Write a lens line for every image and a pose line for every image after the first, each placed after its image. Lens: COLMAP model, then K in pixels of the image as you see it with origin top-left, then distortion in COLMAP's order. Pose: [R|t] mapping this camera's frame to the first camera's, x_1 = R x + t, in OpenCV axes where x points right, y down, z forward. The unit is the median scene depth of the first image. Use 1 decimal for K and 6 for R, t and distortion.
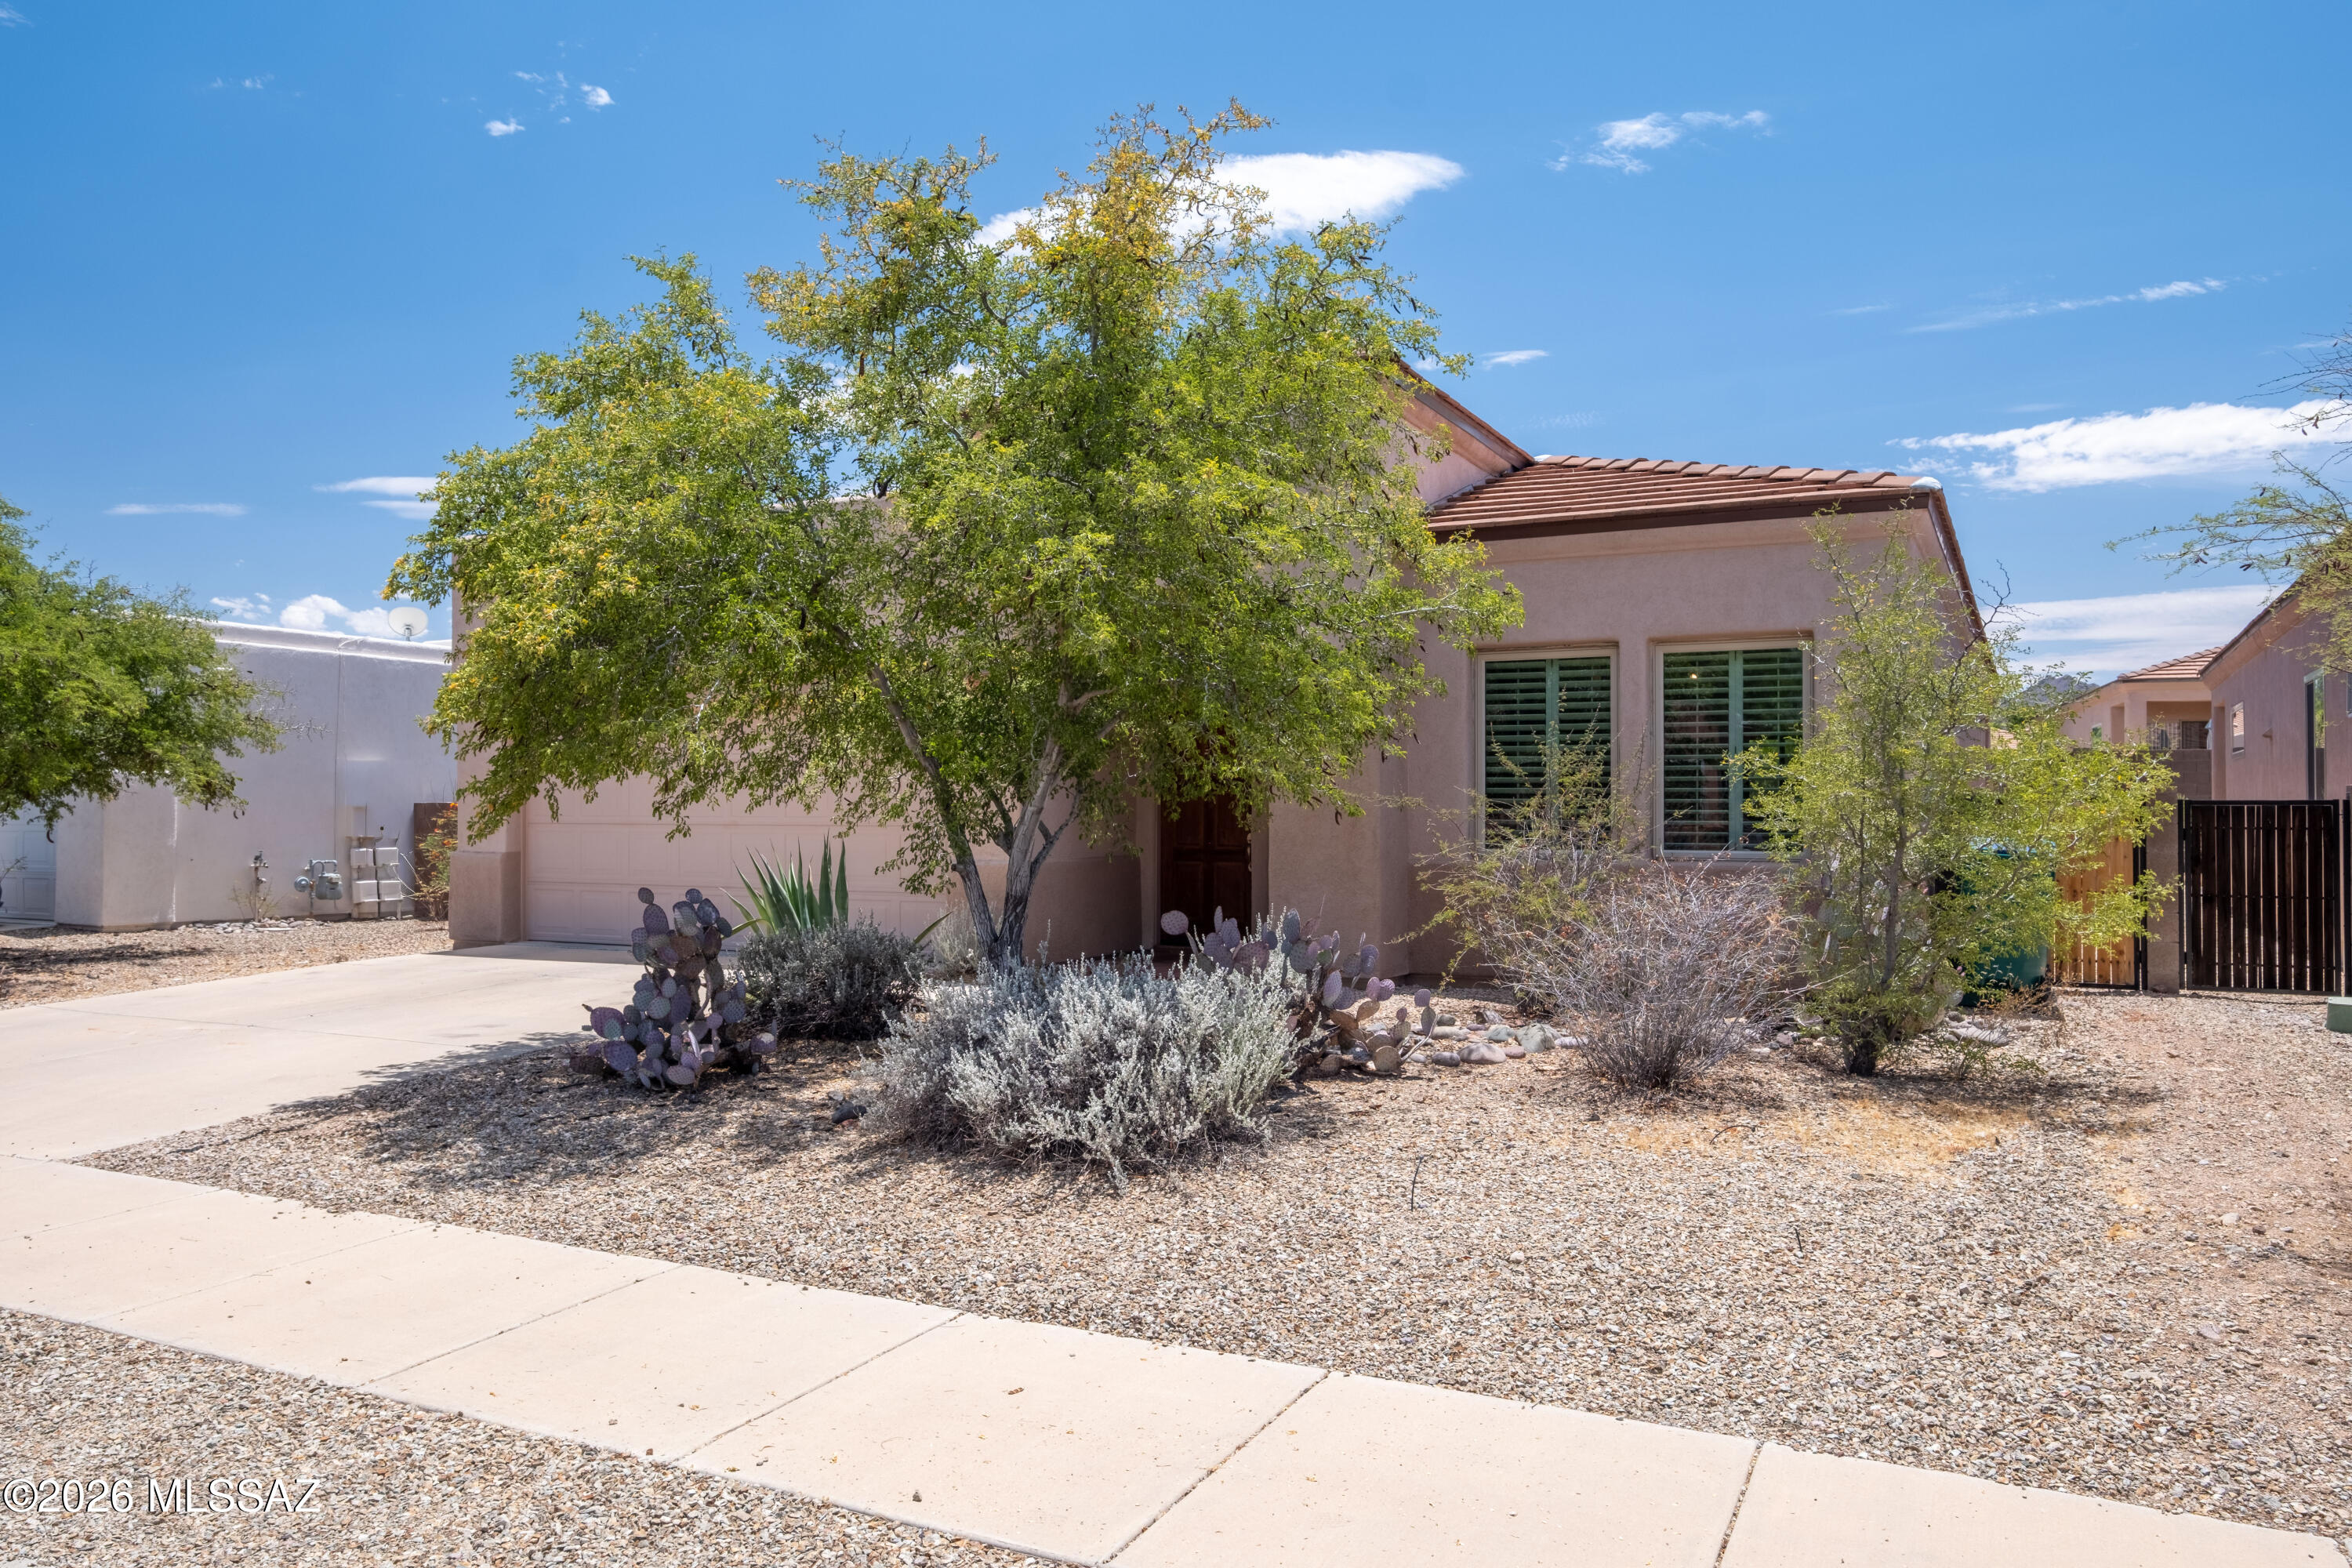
lens RADIAL K [[1655.9, 0, 1176.4], [0, 1655.9, 784.6], [0, 0, 1]] dist [0.036978, -0.017707]
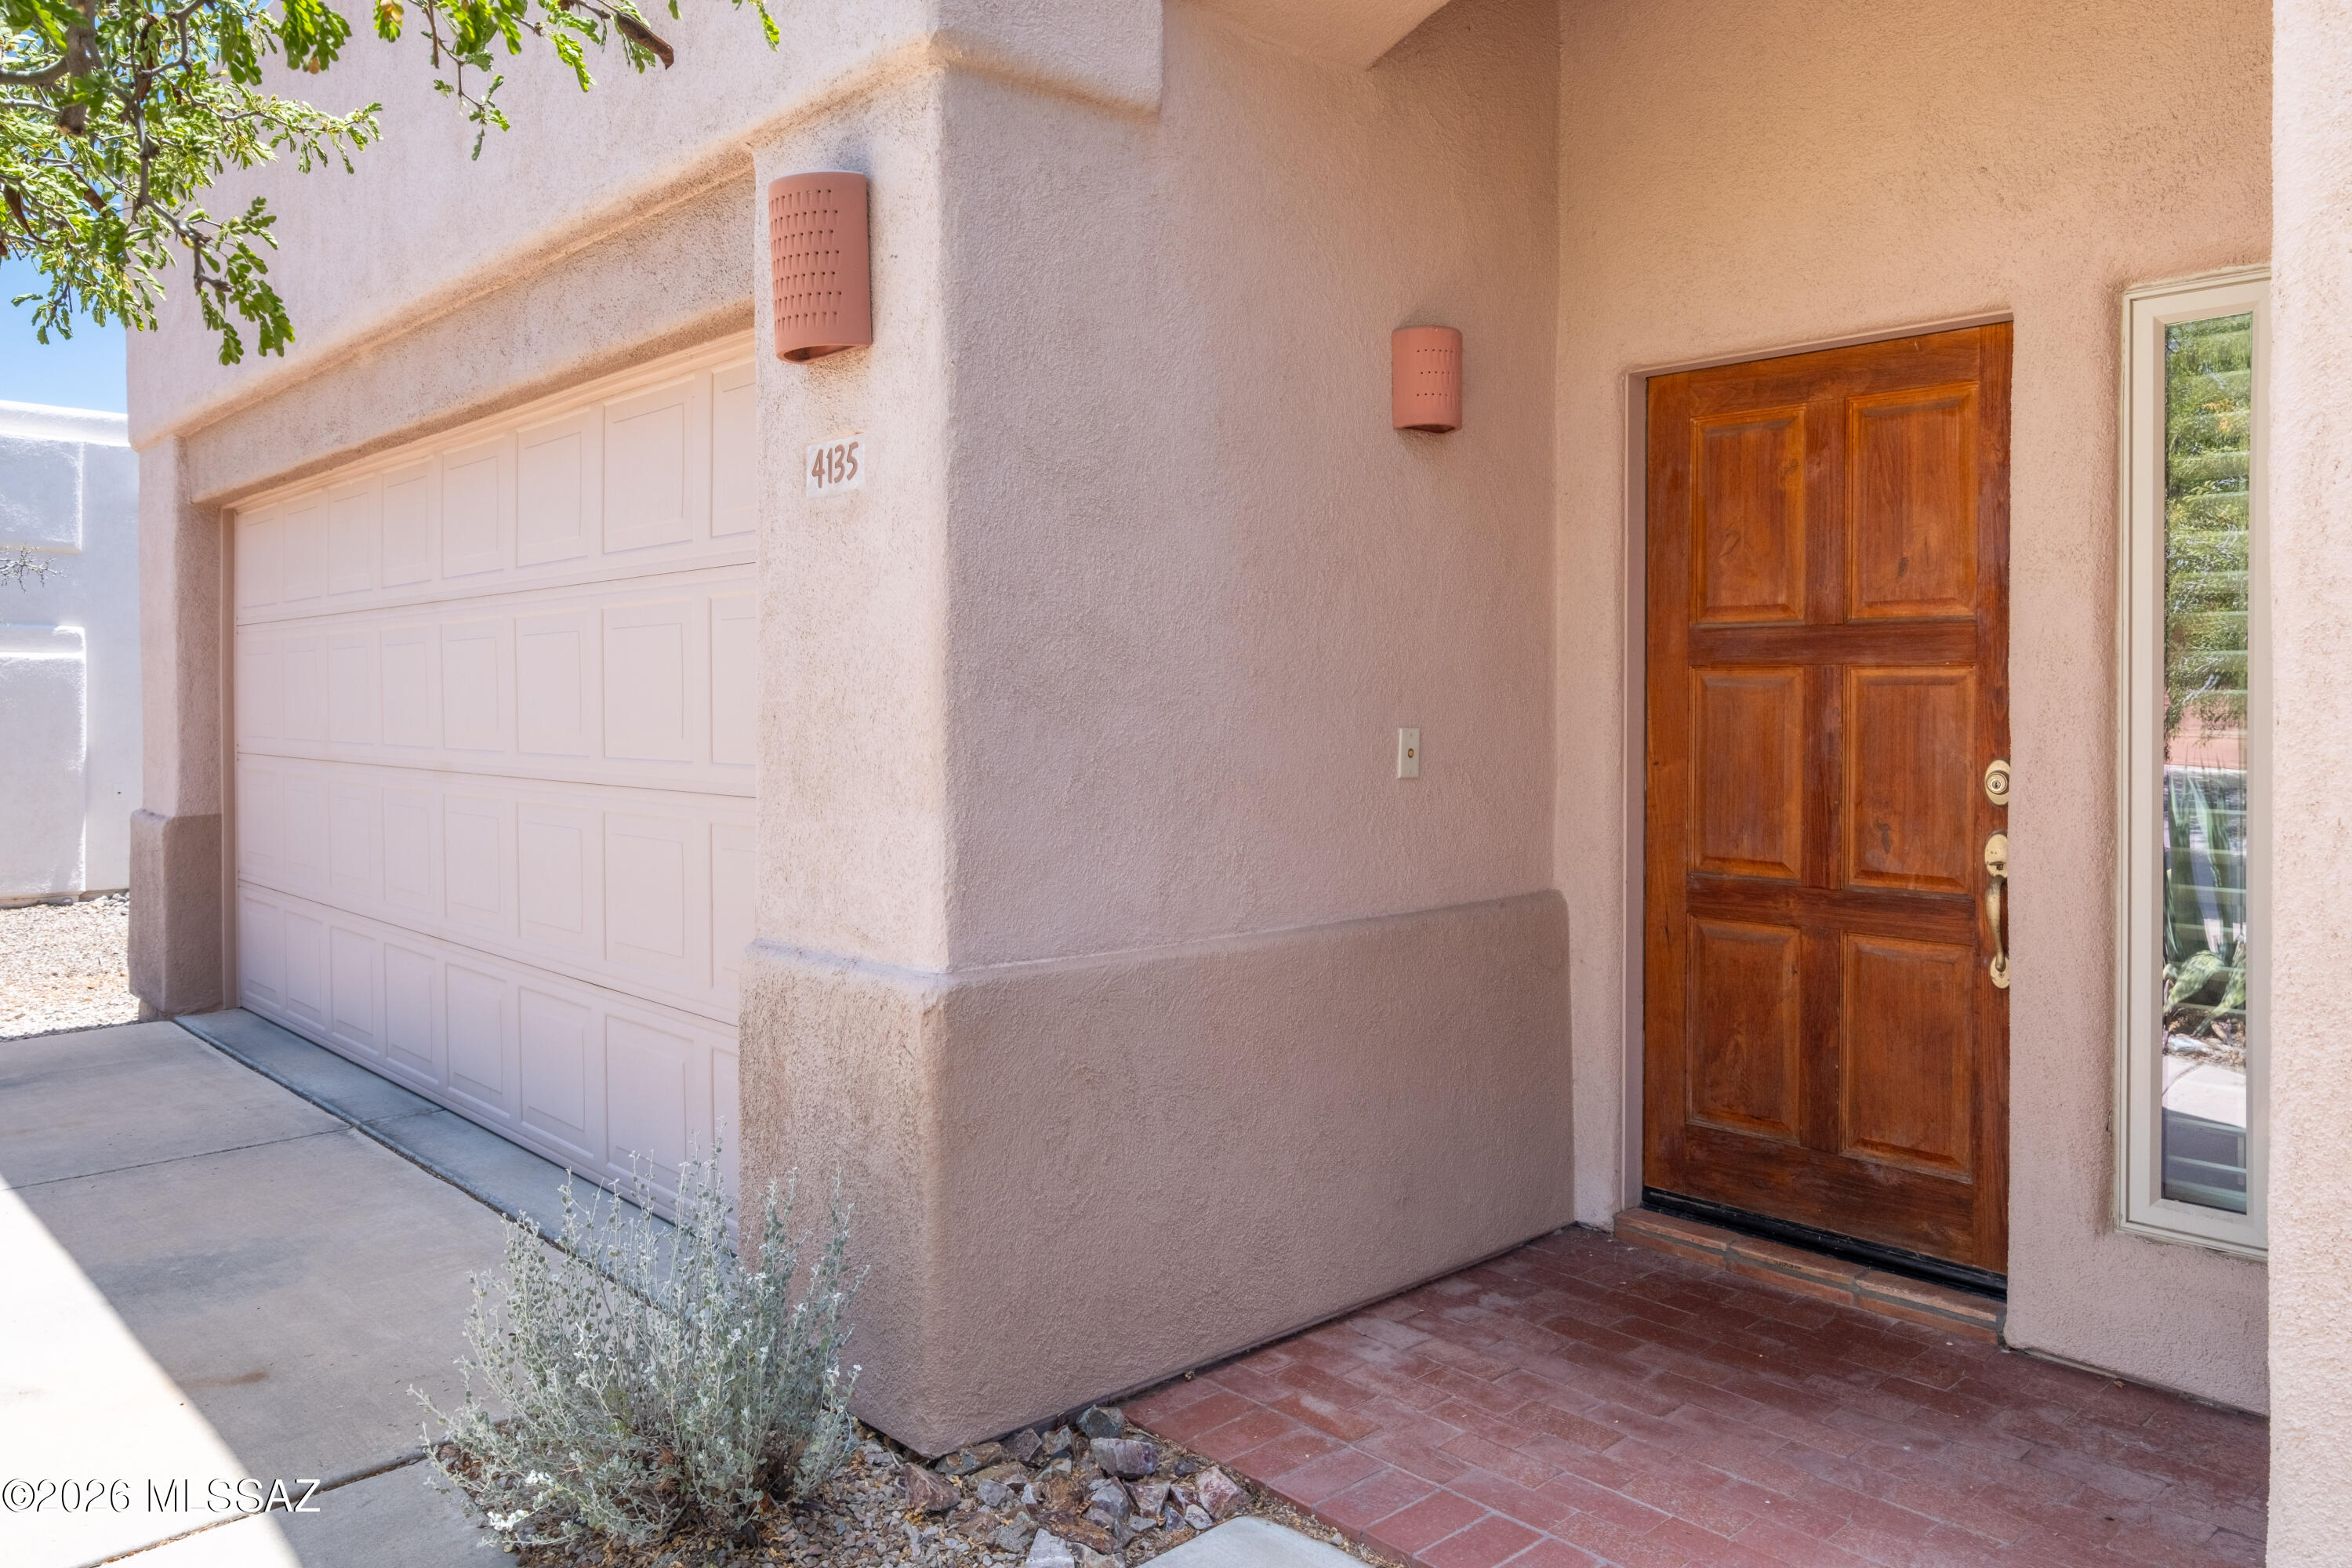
lens RADIAL K [[1655.9, 0, 1174.0], [0, 1655.9, 783.5], [0, 0, 1]] dist [0.036978, -0.017707]
pose [[0.940215, 0.013214, -0.340324, 0.012333], [0.010981, 0.997552, 0.069067, 0.002427], [0.340403, -0.068675, 0.937768, 0.706922]]
